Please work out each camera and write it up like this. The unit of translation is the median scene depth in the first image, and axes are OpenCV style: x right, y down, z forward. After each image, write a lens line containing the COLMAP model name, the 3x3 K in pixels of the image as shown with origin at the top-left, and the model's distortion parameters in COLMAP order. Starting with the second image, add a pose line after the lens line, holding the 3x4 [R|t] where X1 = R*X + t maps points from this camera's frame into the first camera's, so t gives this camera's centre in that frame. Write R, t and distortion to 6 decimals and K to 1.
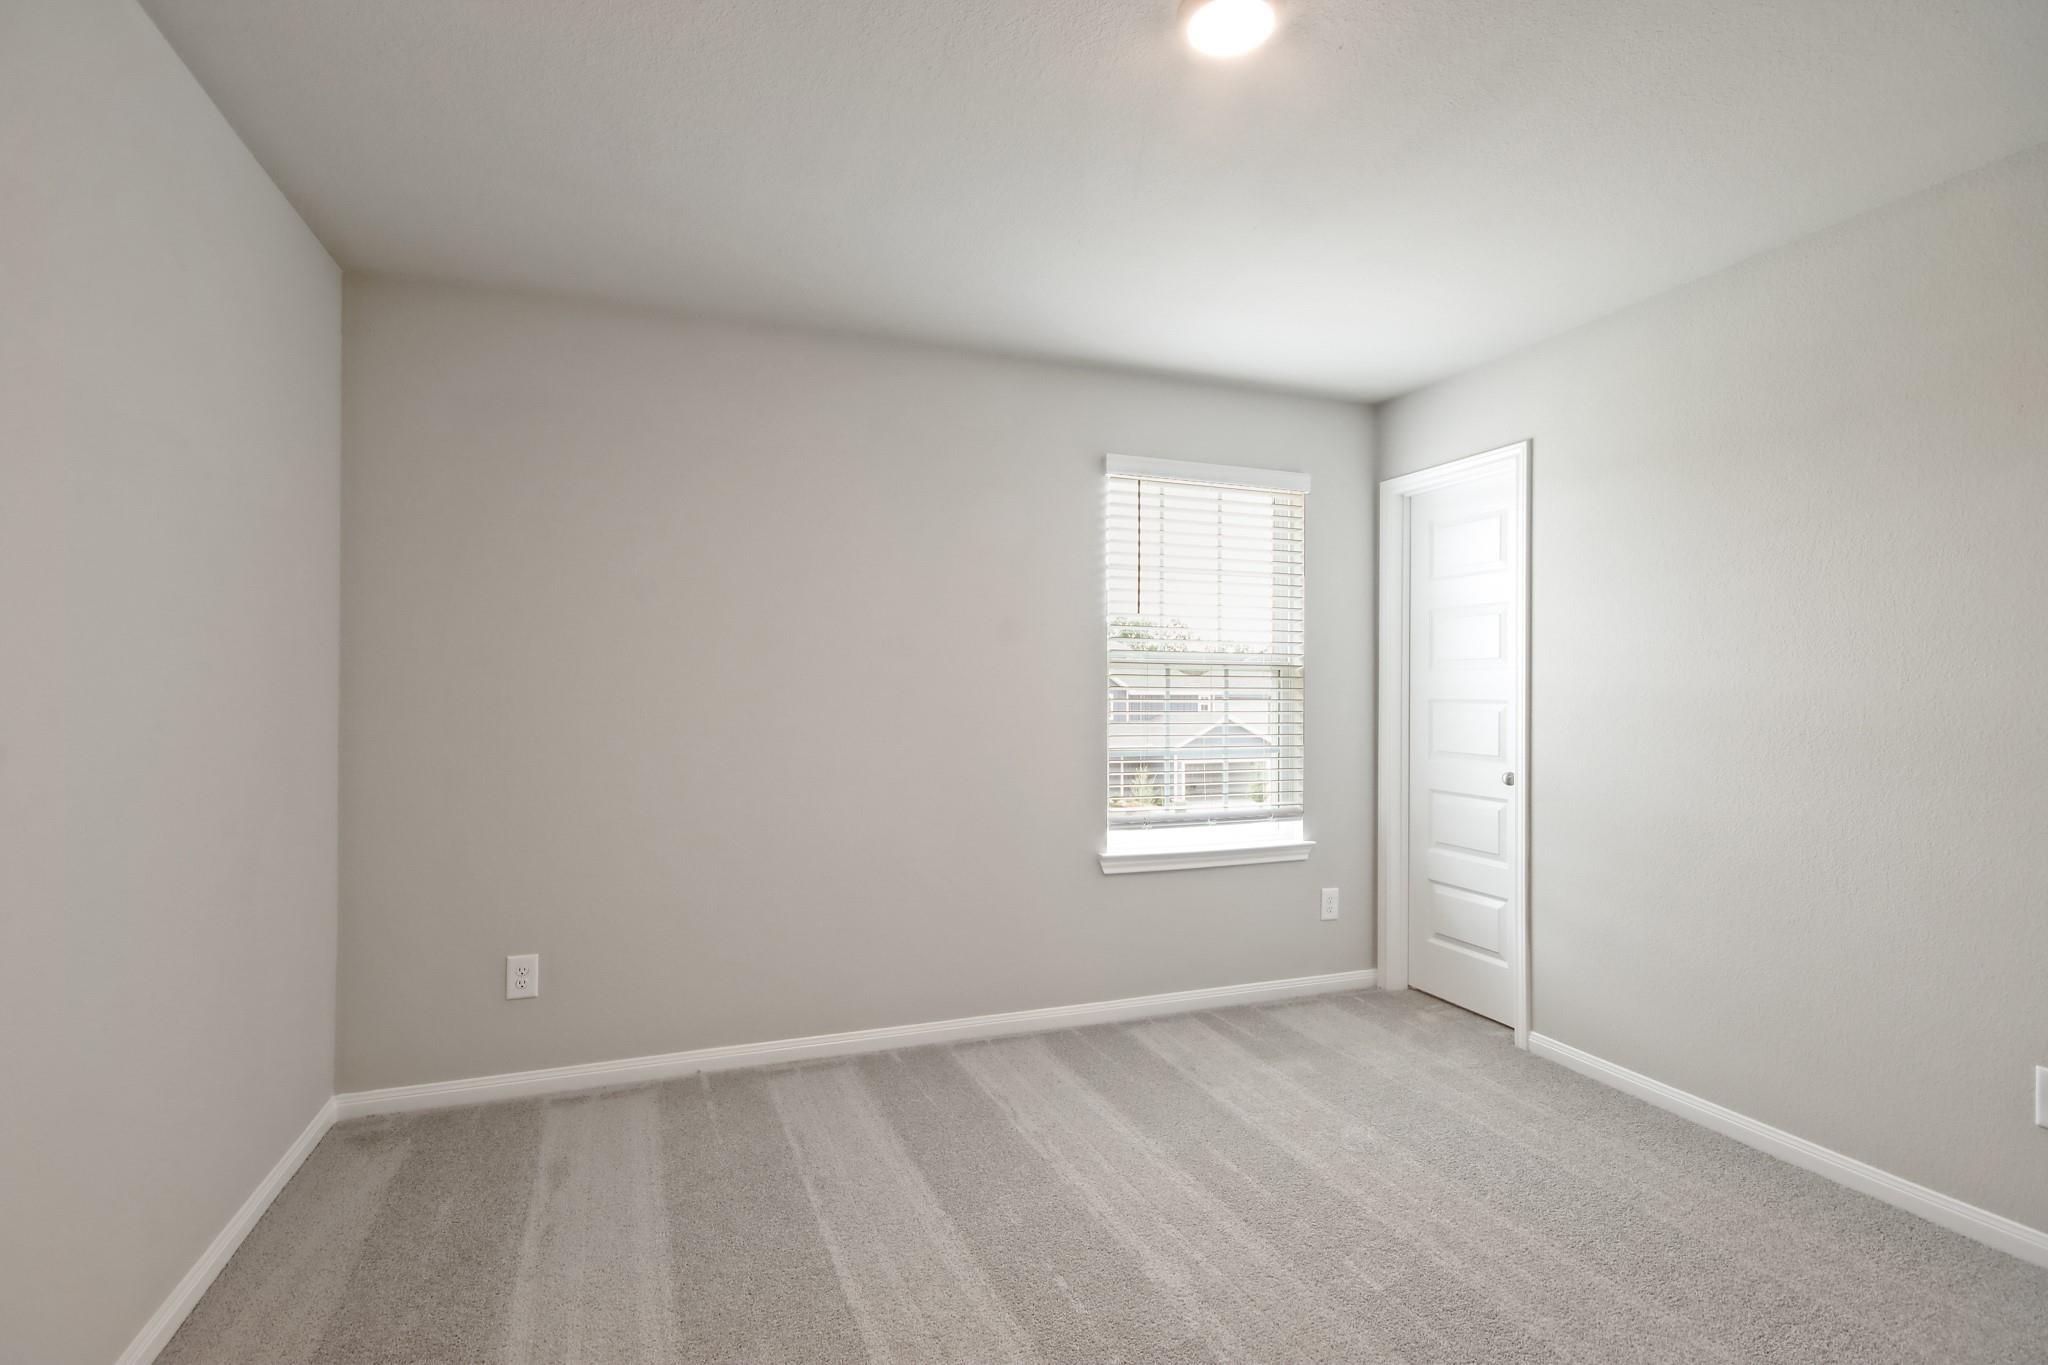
lens RADIAL K [[947.5, 0, 1030.0], [0, 947.5, 684.5], [0, 0, 1]] dist [0.001538, -0.003860]
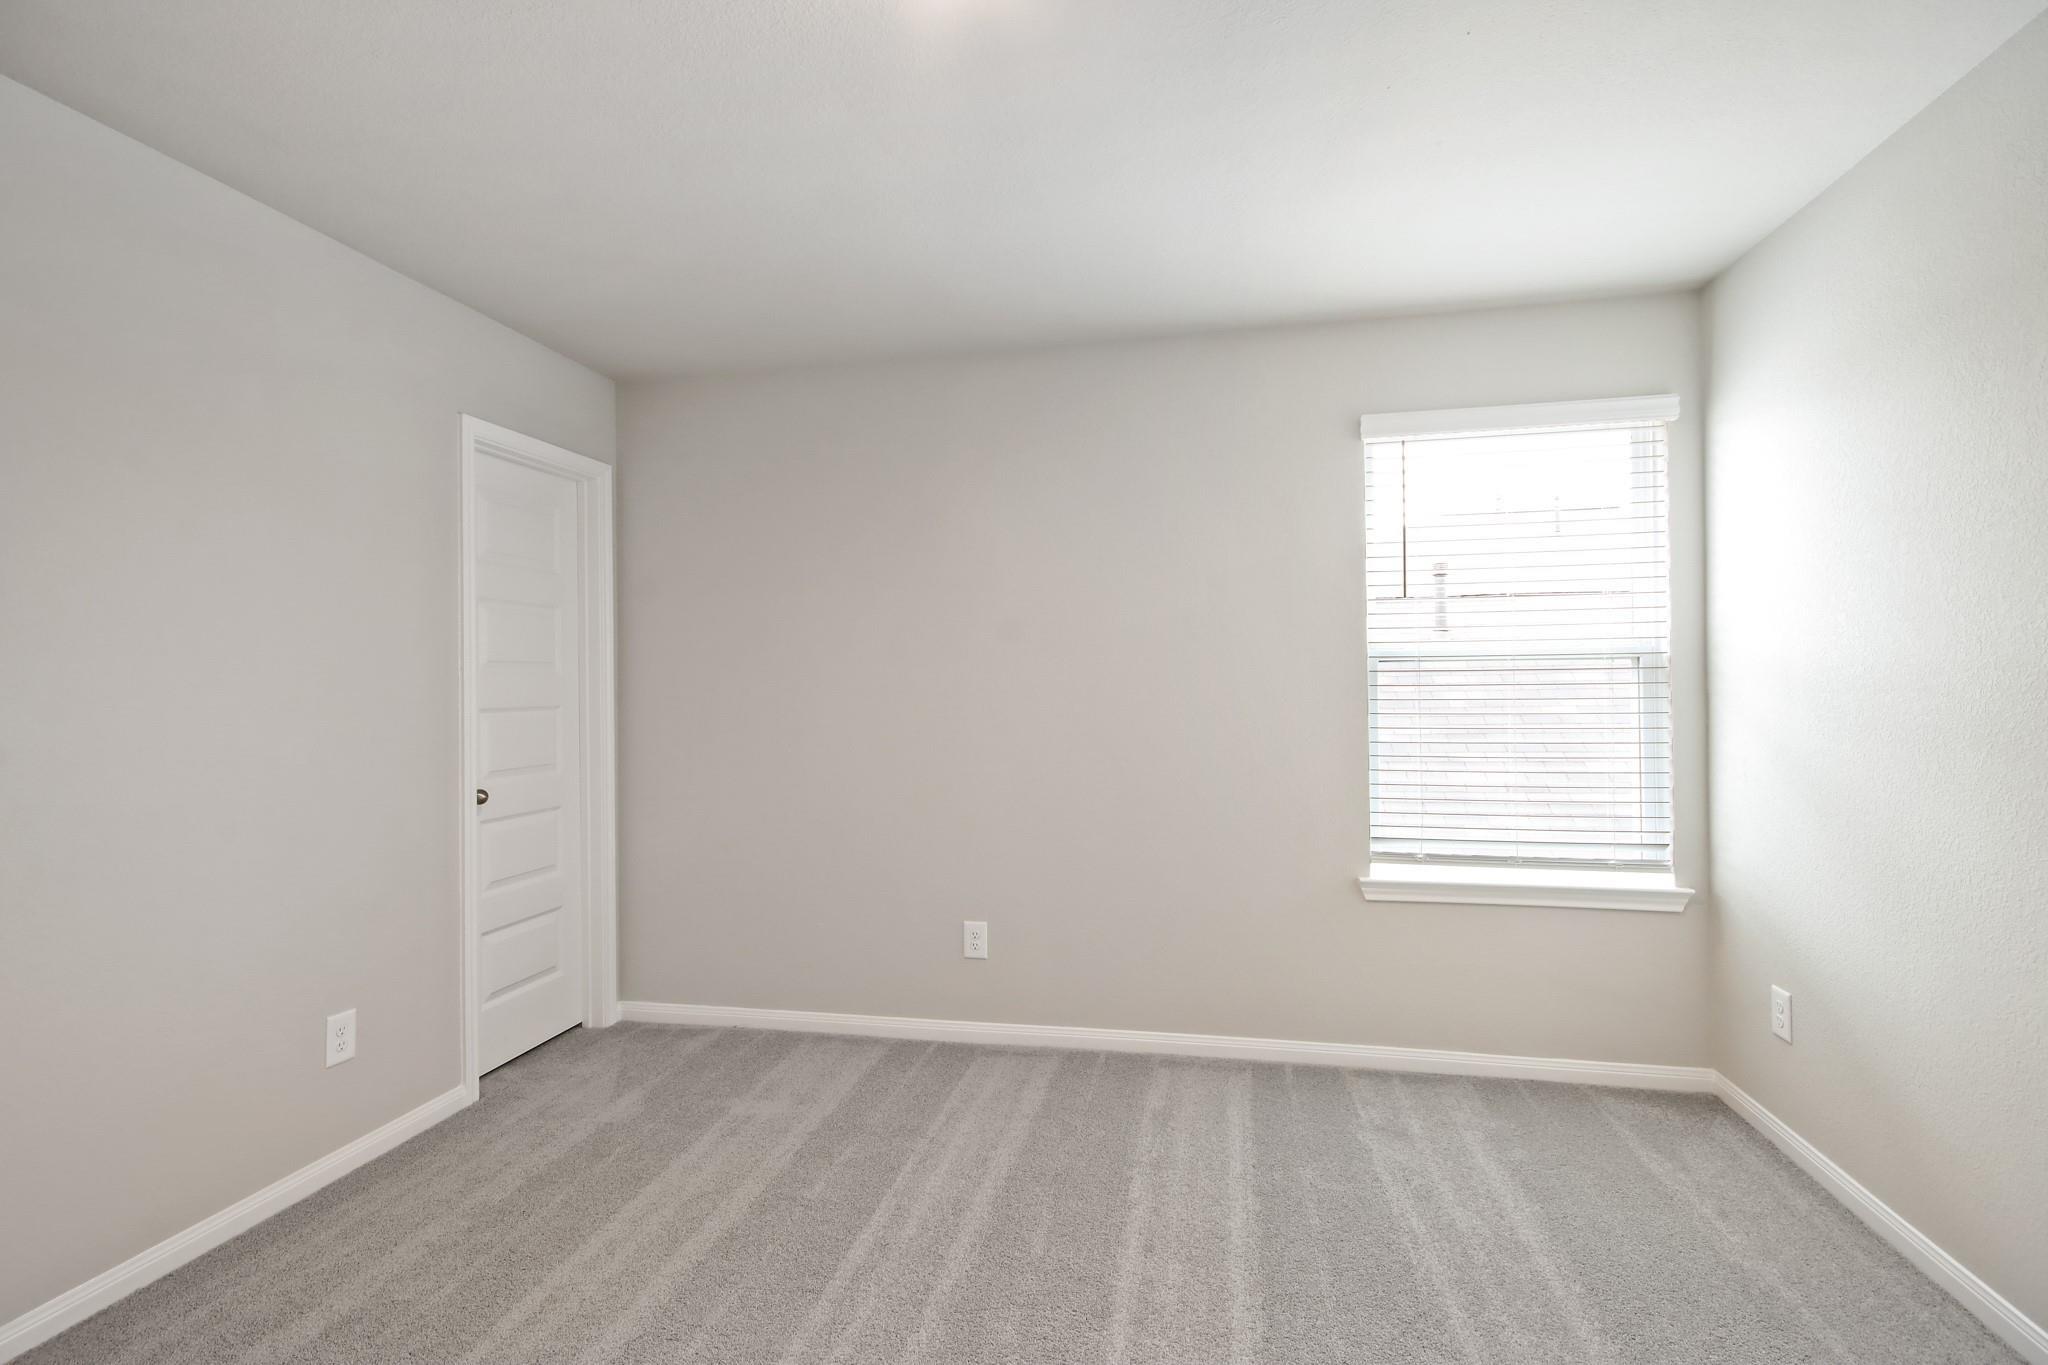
lens RADIAL K [[947.5, 0, 1063.9], [0, 947.5, 702.8], [0, 0, 1]] dist [0.001538, -0.003860]
pose [[0.845190, -0.008929, -0.534391, 0.281130], [0.018764, 0.999740, 0.012973, 0.001700], [0.534136, -0.020992, 0.845138, 0.107109]]
